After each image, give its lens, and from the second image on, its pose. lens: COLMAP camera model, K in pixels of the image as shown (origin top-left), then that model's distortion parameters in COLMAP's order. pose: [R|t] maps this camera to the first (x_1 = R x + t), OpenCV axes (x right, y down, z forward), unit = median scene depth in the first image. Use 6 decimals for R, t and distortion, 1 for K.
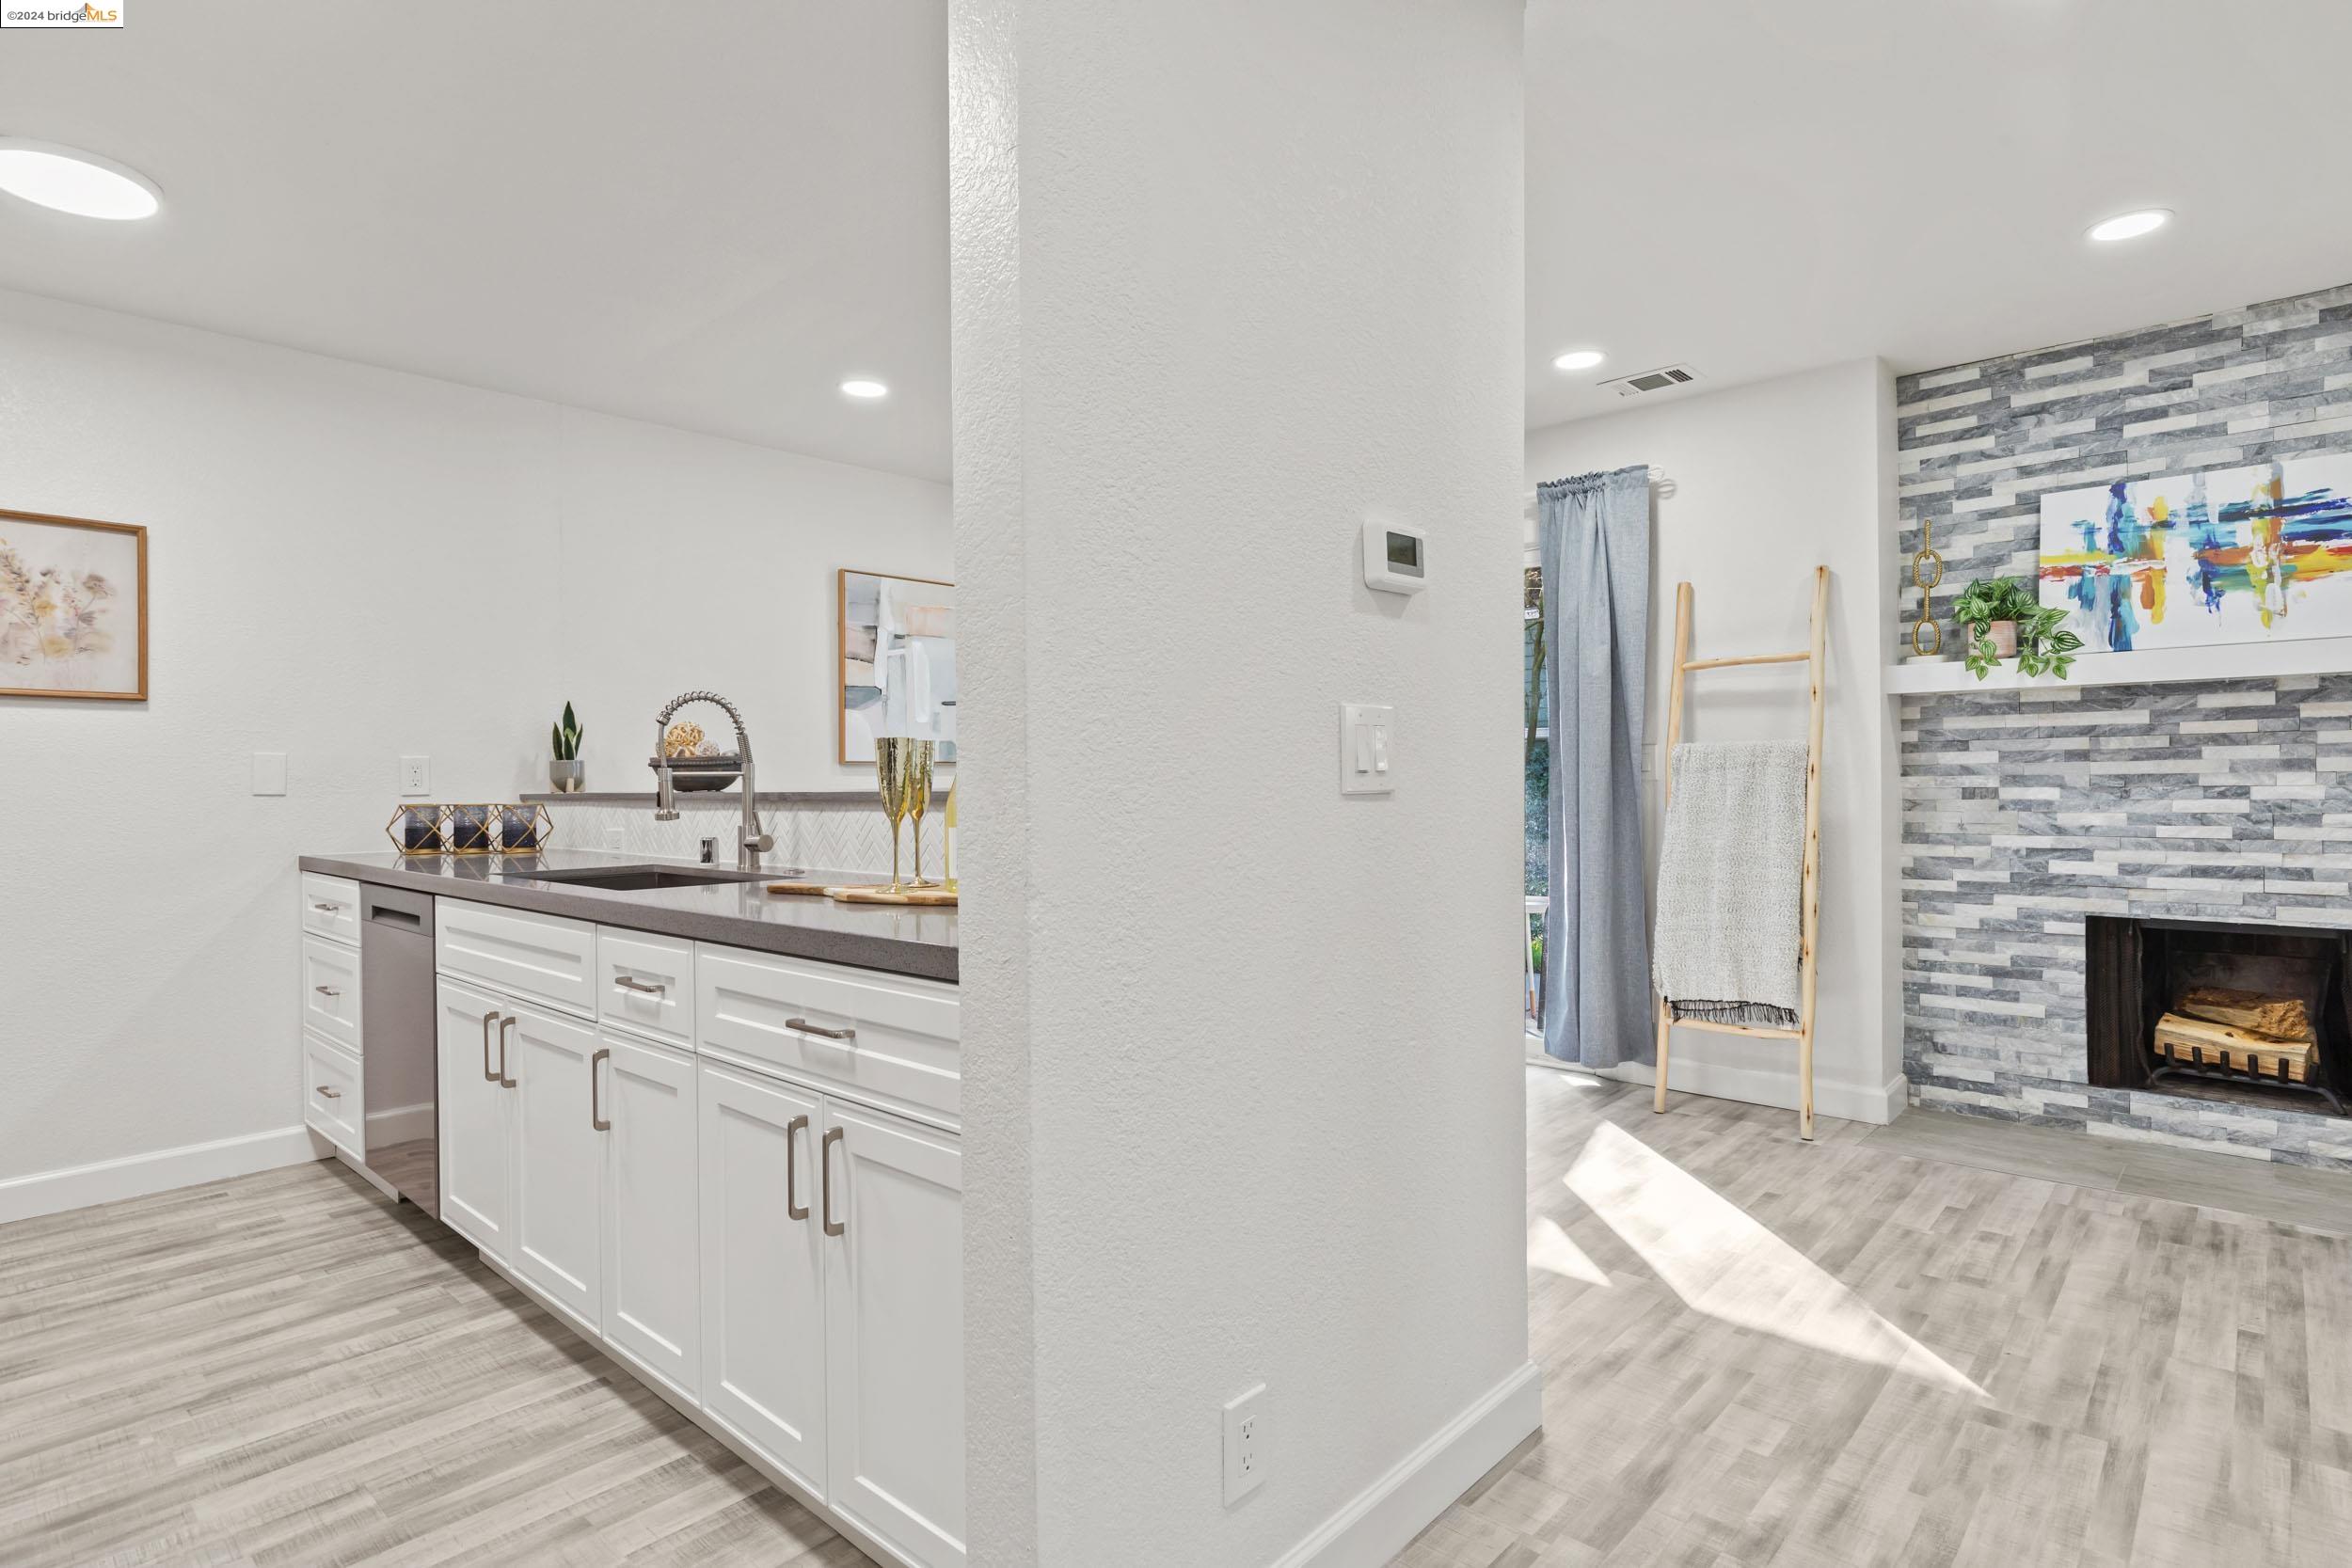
lens RADIAL K [[1203.4, 0, 1184.9], [0, 1203.4, 786.1], [0, 0, 1]] dist [-0.001601, 0.001162]
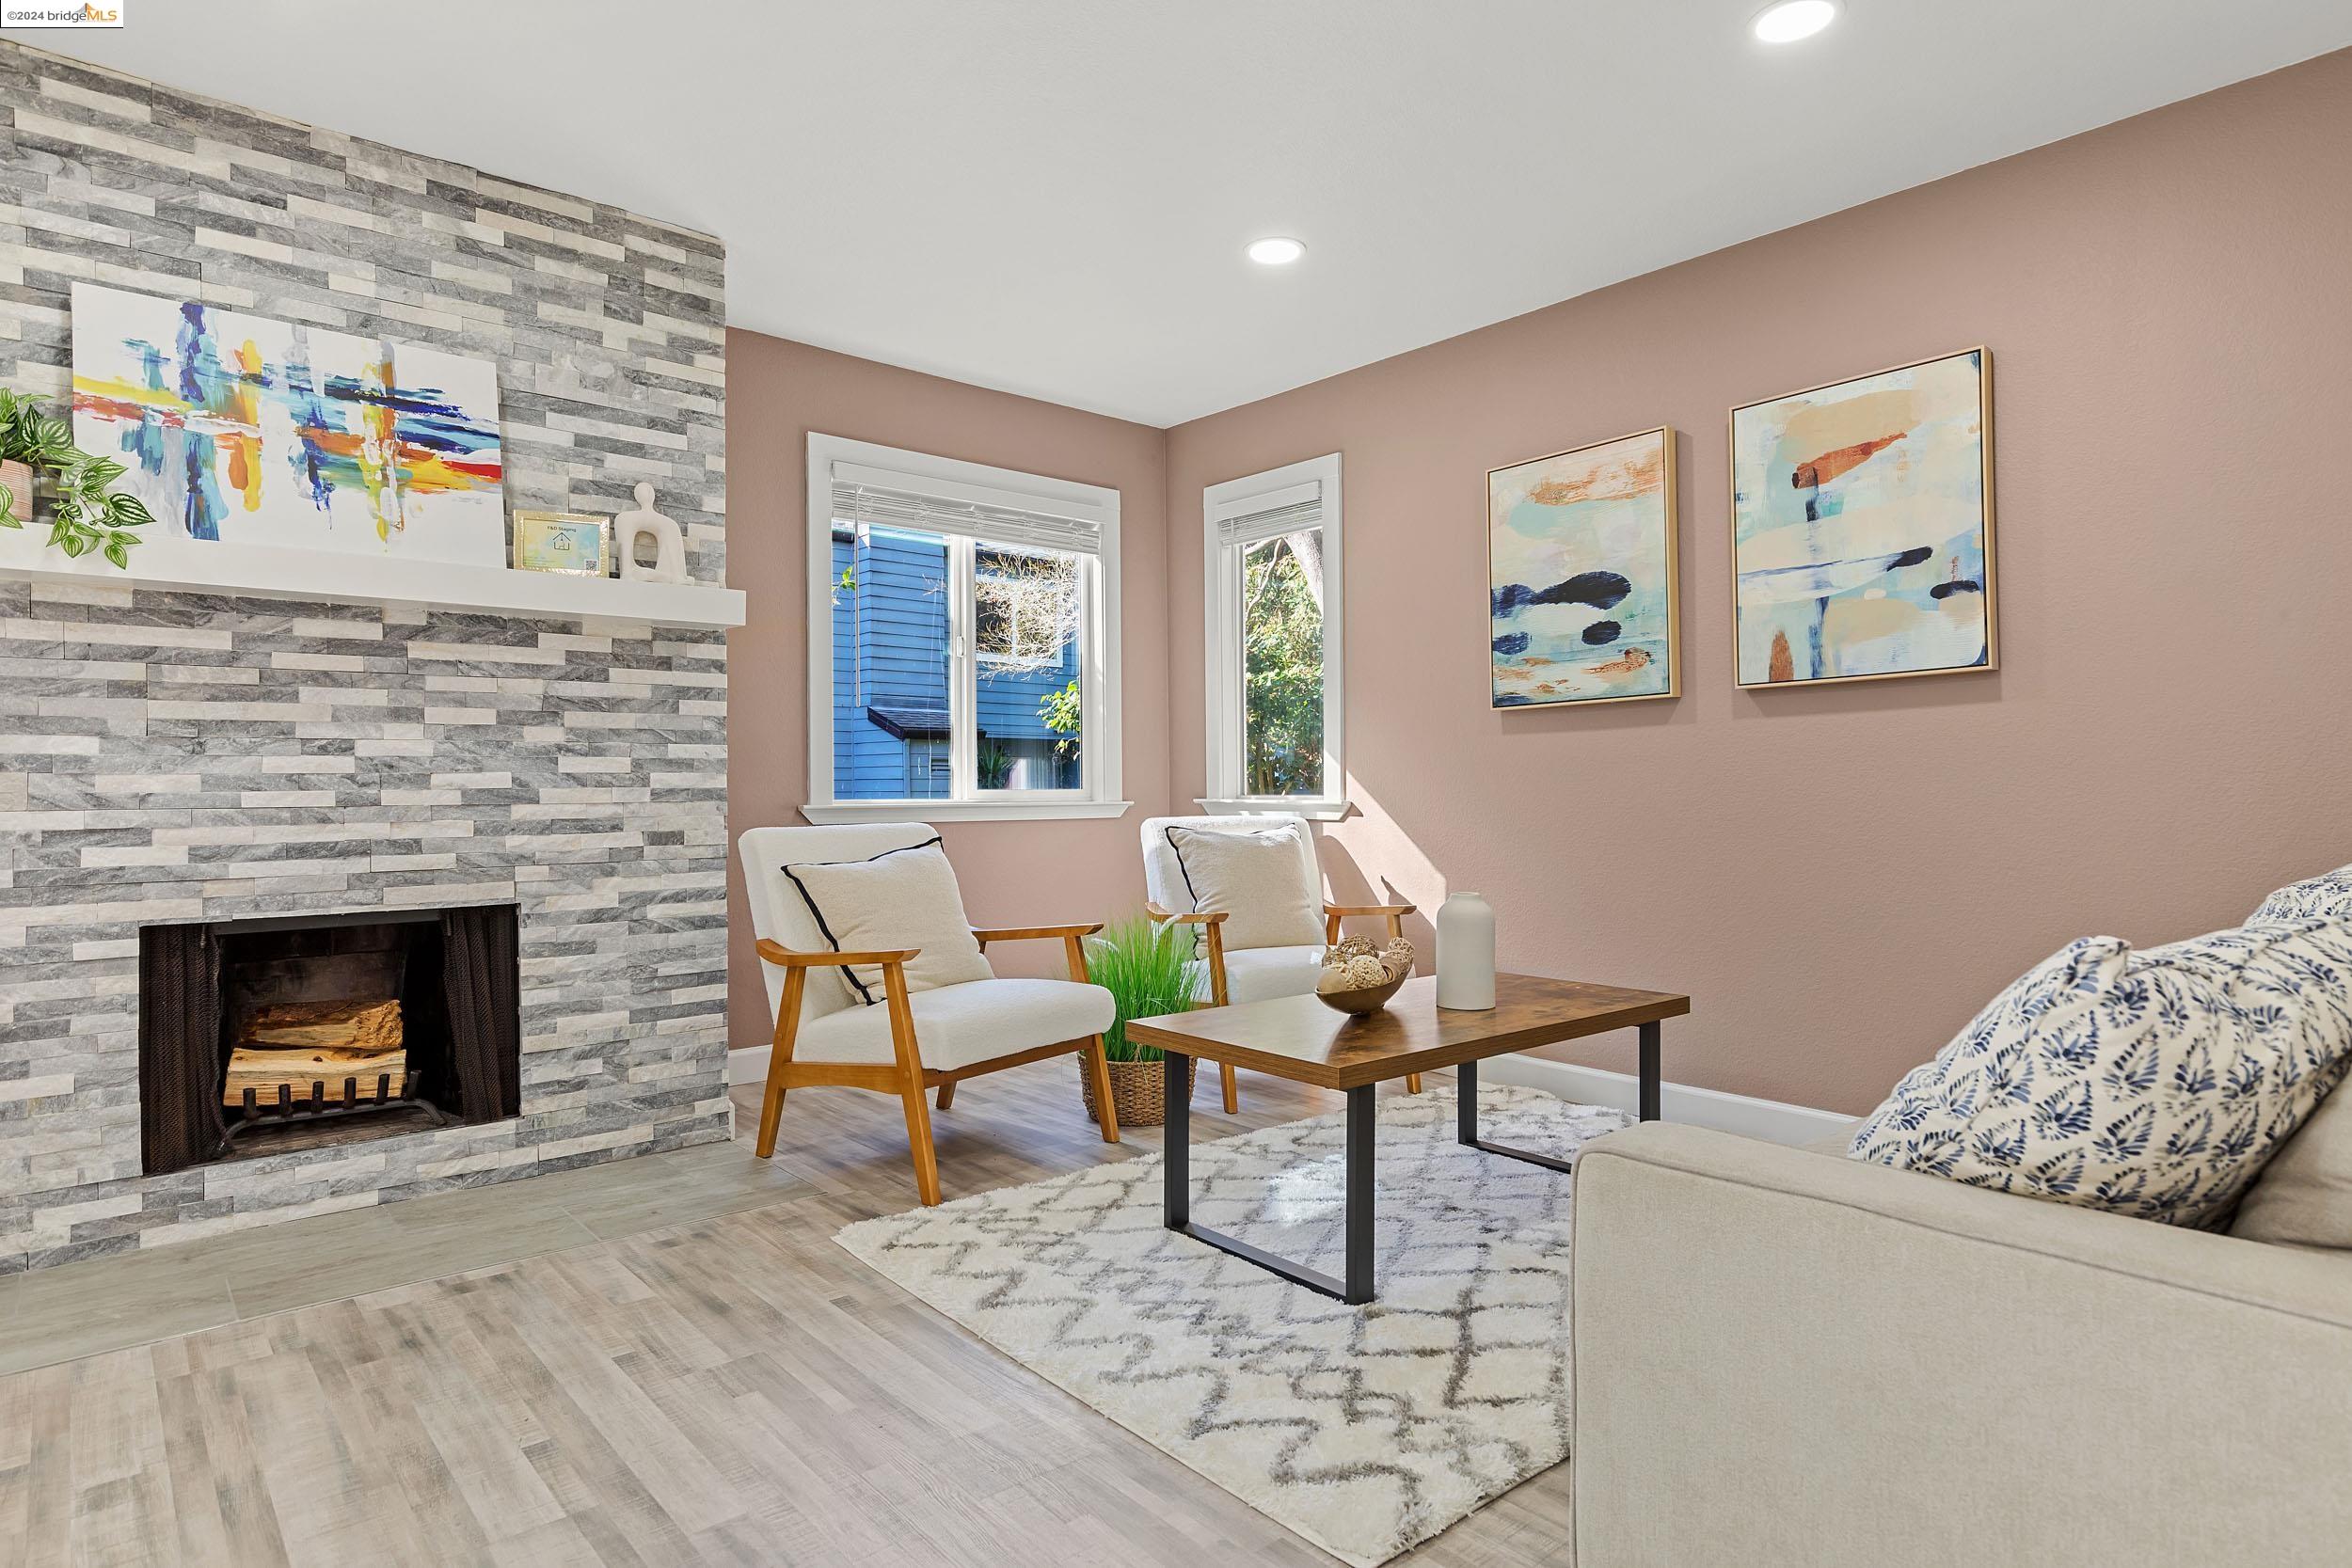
lens RADIAL K [[1293.8, 0, 1186.0], [0, 1293.8, 785.0], [0, 0, 1]] dist [0.005870, 0.000456]
pose [[0.119556, 0.009933, 0.992778, 0.098029], [0.009241, 0.999896, -0.011117, 0.043780], [-0.992784, 0.010503, 0.119451, 0.345510]]
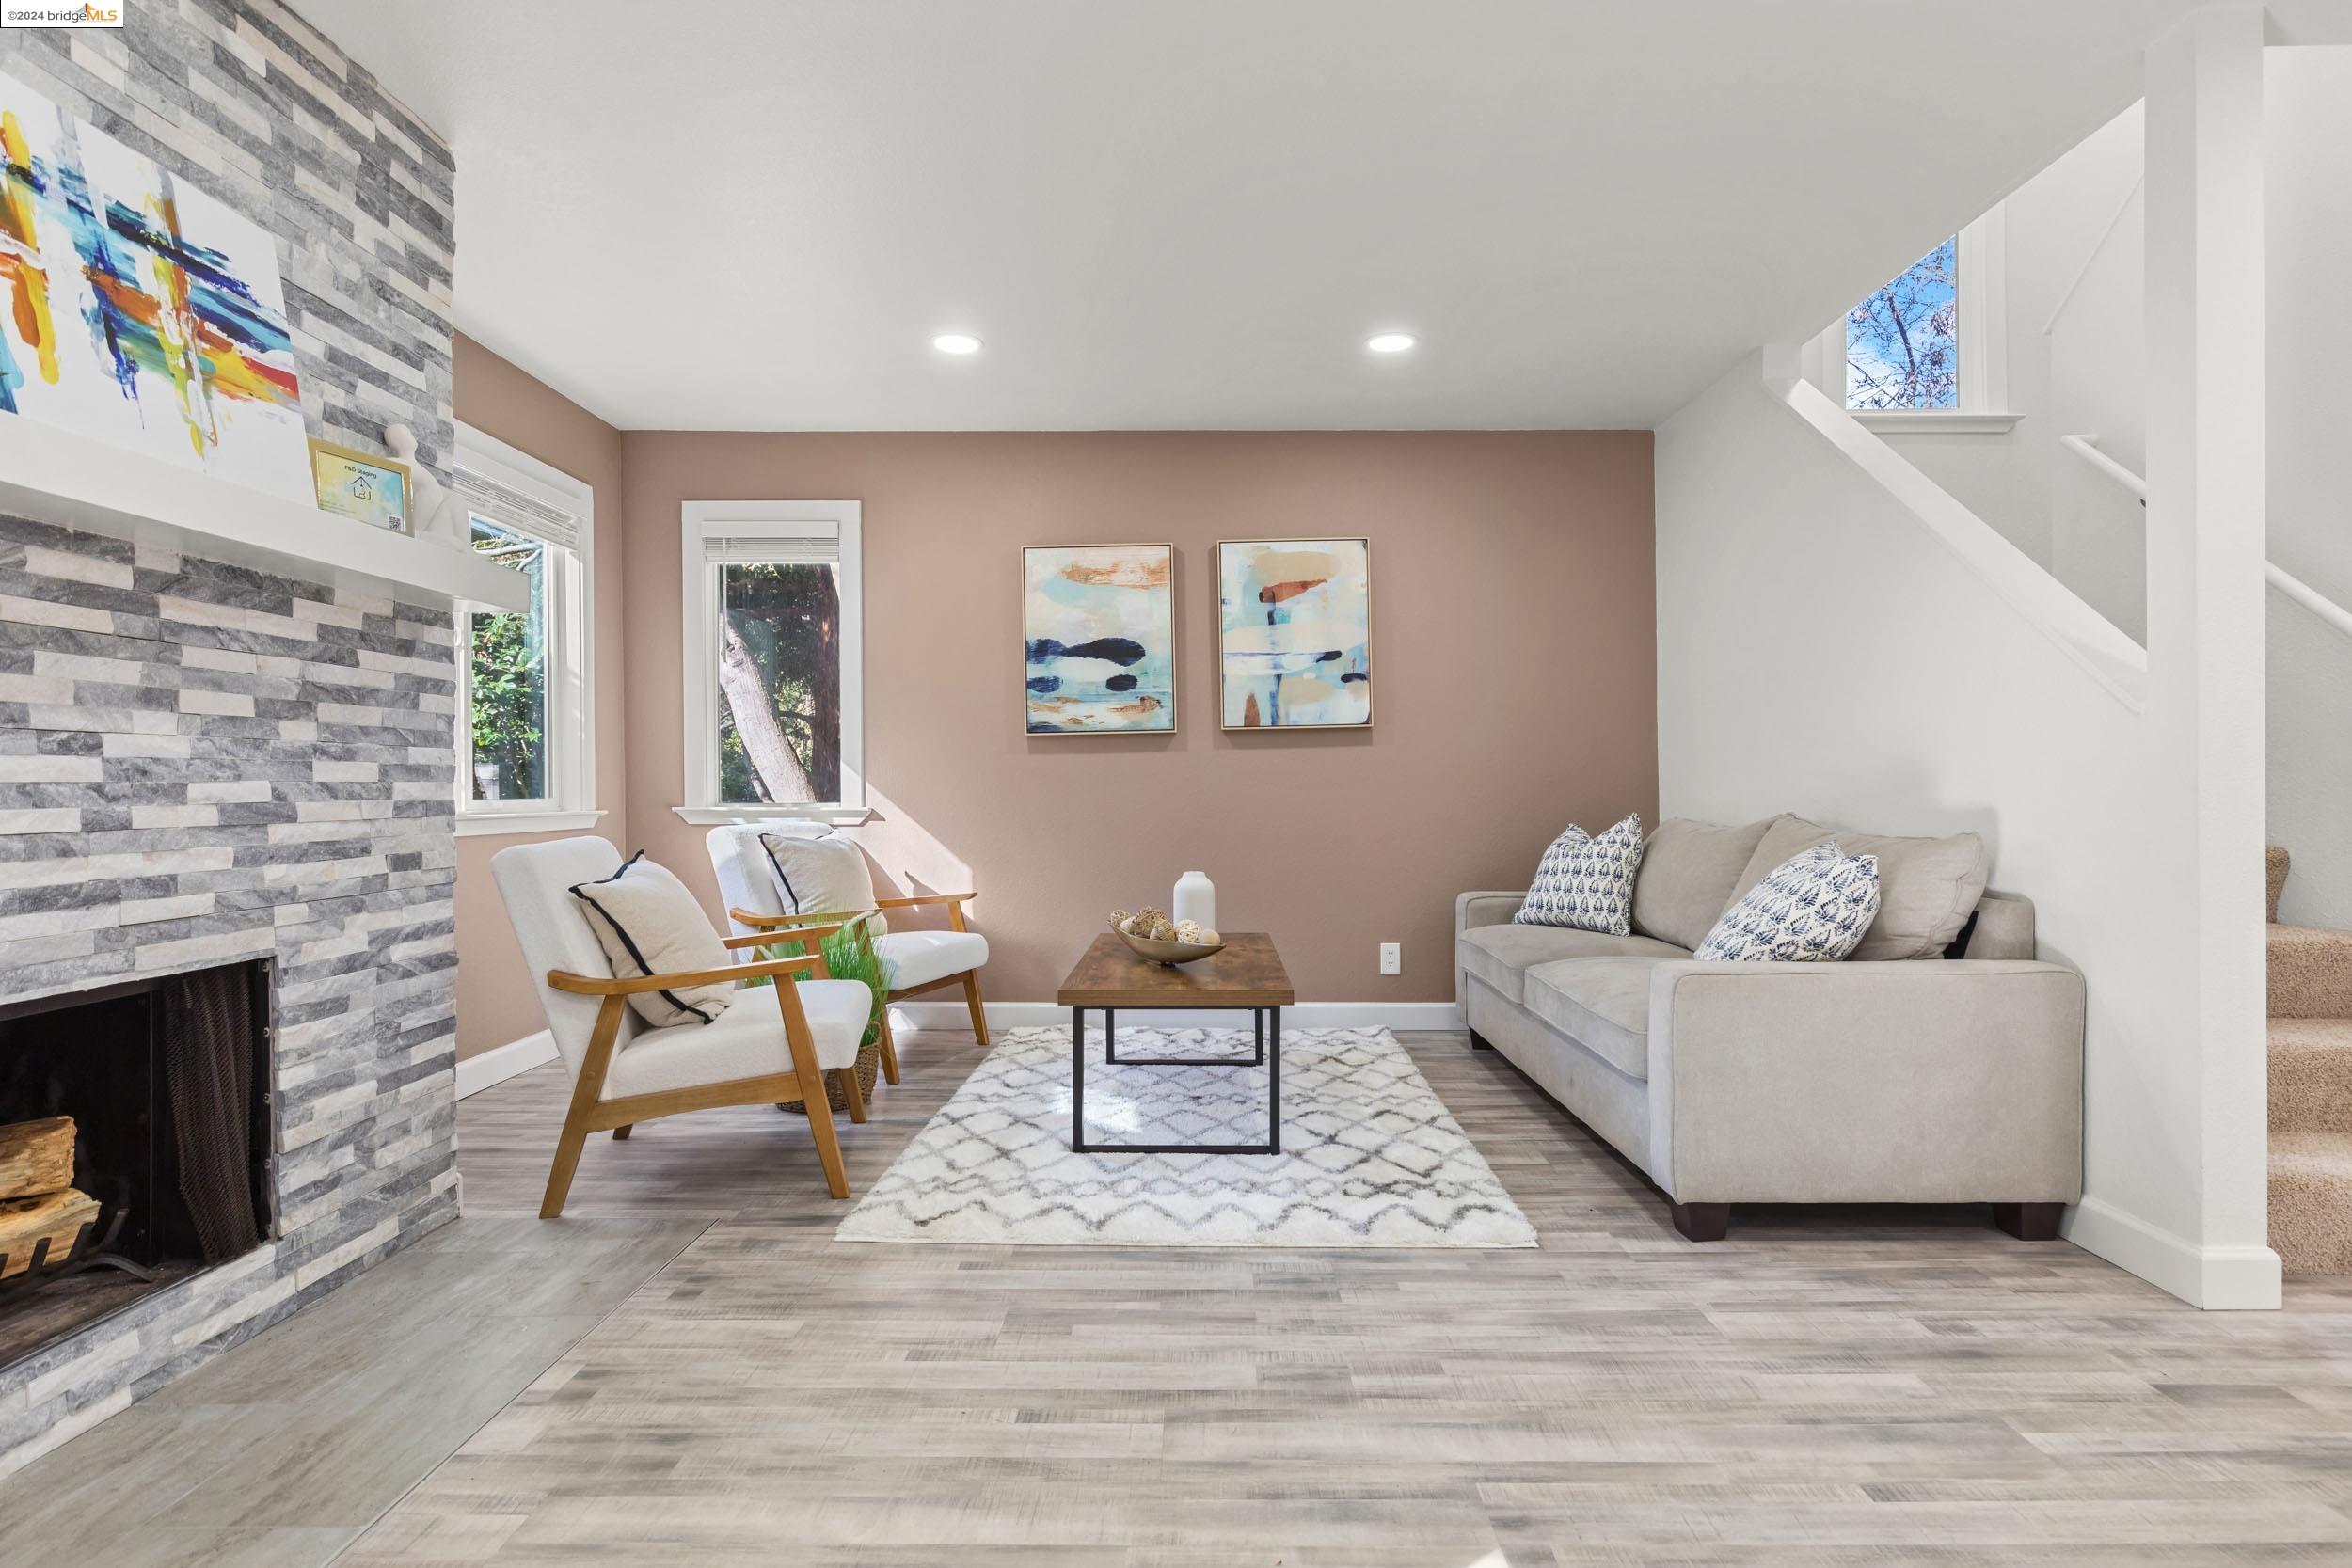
lens RADIAL K [[1173.7, 0, 1189.3], [0, 1173.7, 785.0], [0, 0, 1]] dist [0.001054, 0.001325]
pose [[-0.667986, 0.012465, 0.744070, 0.160633], [0.013543, 0.999898, -0.004592, 0.032031], [-0.744051, 0.007009, -0.668086, 0.970263]]
